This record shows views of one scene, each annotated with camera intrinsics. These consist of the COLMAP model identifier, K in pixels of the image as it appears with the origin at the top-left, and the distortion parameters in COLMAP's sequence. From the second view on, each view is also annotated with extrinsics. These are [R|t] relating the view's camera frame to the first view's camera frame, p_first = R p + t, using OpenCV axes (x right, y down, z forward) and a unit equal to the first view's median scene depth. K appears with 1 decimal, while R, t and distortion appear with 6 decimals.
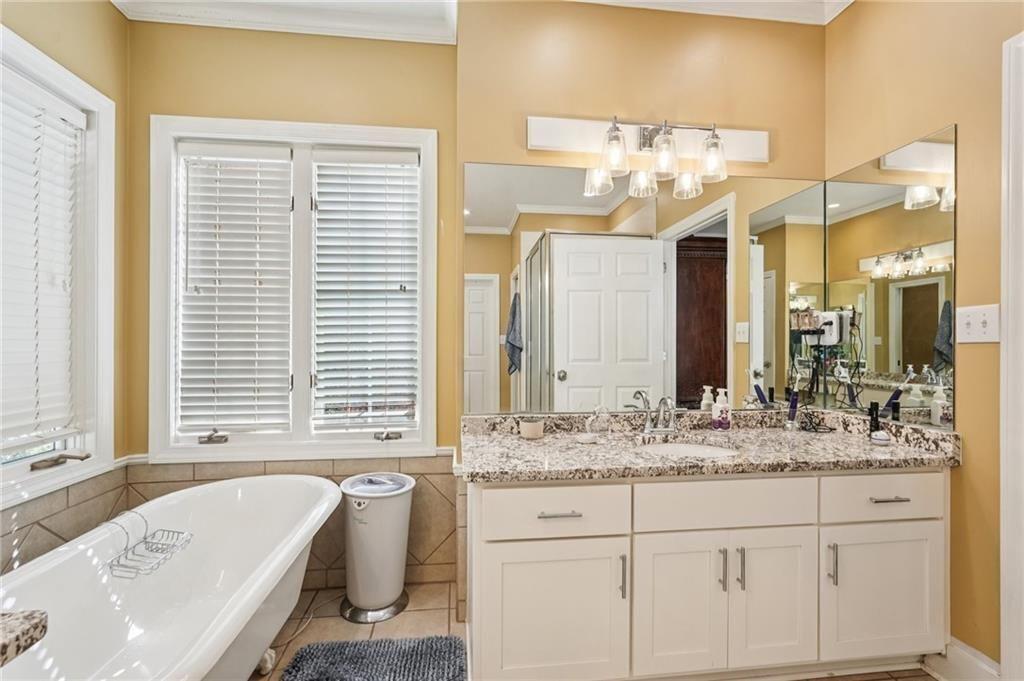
lens RADIAL K [[443.7, 0, 512.0], [0, 443.7, 340.5], [0, 0, 1]] dist [-0.007679, 0.000202]
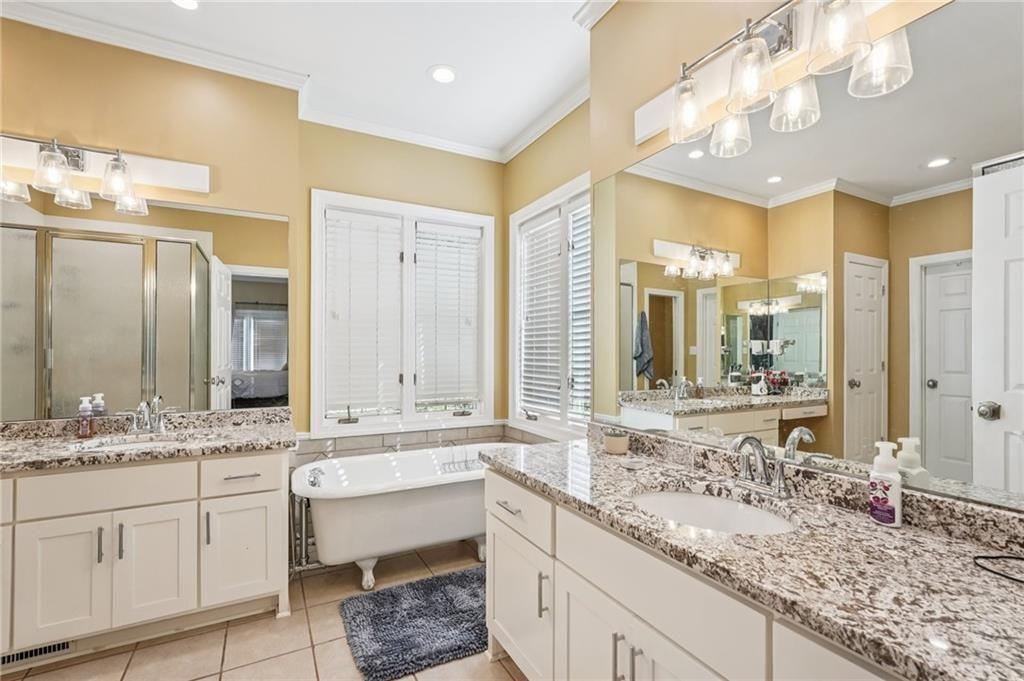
lens RADIAL K [[452.6, 0, 510.1], [0, 452.6, 346.1], [0, 0, 1]] dist [-0.014419, 0.008073]
pose [[0.367620, -0.013715, -0.929875, 0.818511], [0.005072, 0.999906, -0.012743, 0.000629], [0.929962, -0.000032, 0.367655, 0.405458]]
